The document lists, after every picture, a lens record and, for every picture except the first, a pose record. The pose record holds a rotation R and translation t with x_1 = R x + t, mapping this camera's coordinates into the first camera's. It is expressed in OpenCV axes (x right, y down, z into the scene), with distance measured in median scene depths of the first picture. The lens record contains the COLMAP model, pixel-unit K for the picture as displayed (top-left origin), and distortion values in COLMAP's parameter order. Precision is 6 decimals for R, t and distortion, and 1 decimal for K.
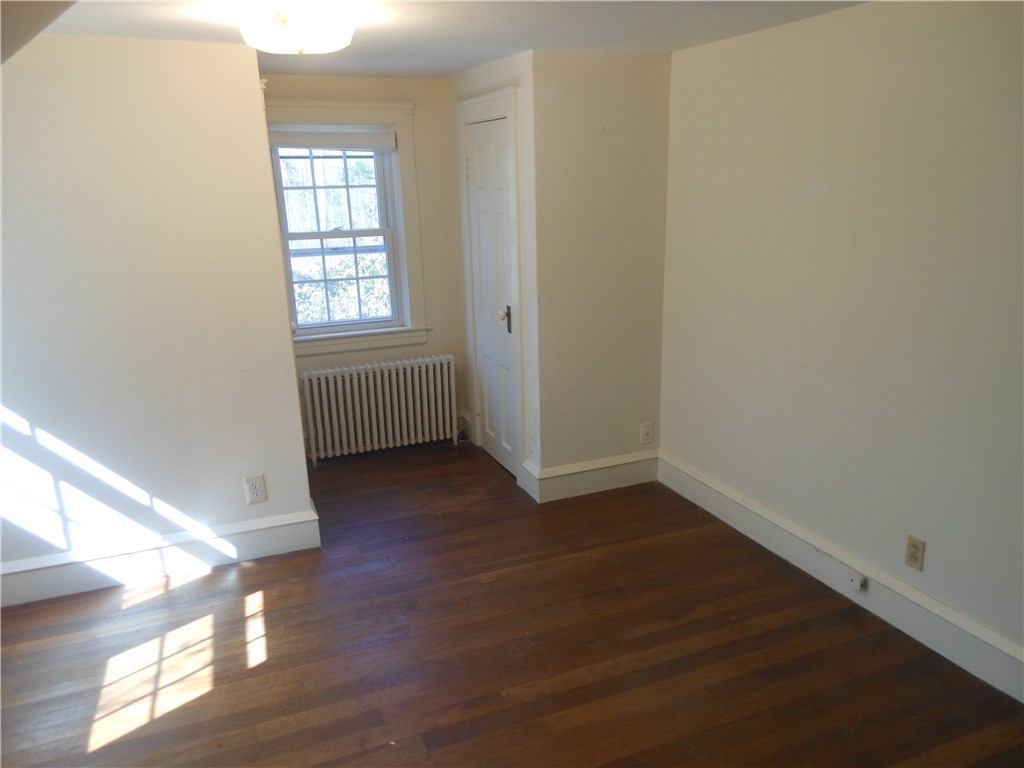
lens RADIAL K [[783.4, 0, 521.2], [0, 783.4, 410.7], [0, 0, 1]] dist [0.044822, -0.008309]
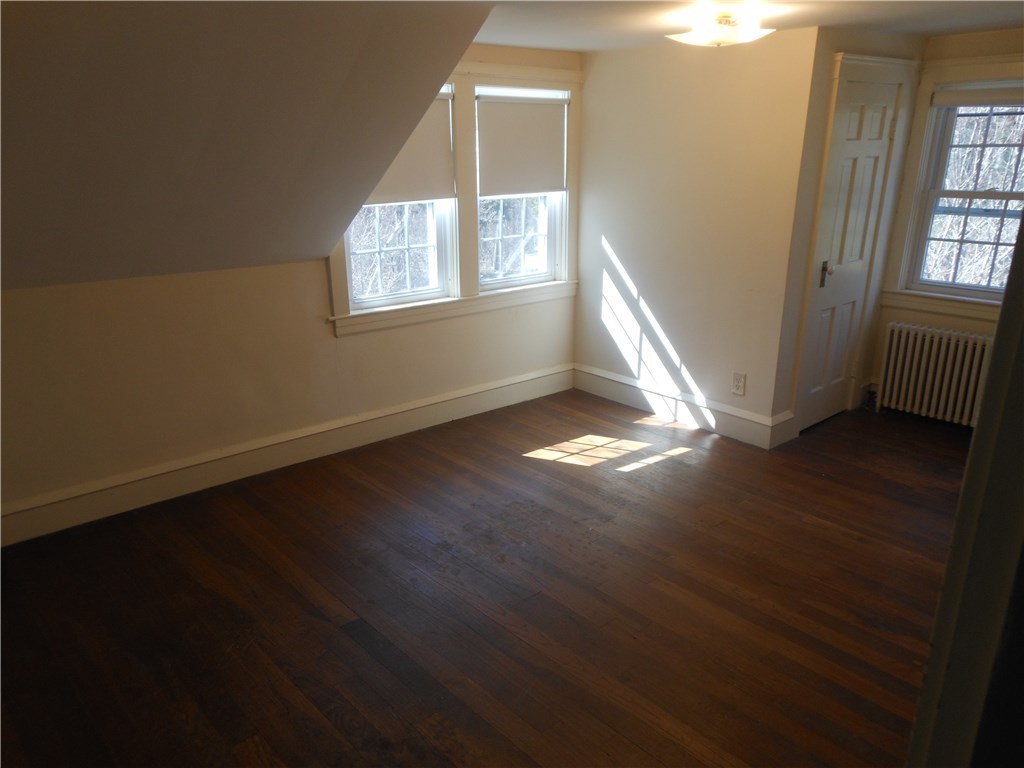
lens RADIAL K [[783.4, 0, 521.2], [0, 783.4, 410.7], [0, 0, 1]] dist [0.044822, -0.008309]
pose [[0.313731, 0.326870, -0.891476, 0.723885], [-0.278164, 0.929325, 0.242856, -0.074680], [0.907853, 0.171785, 0.382482, 0.198764]]
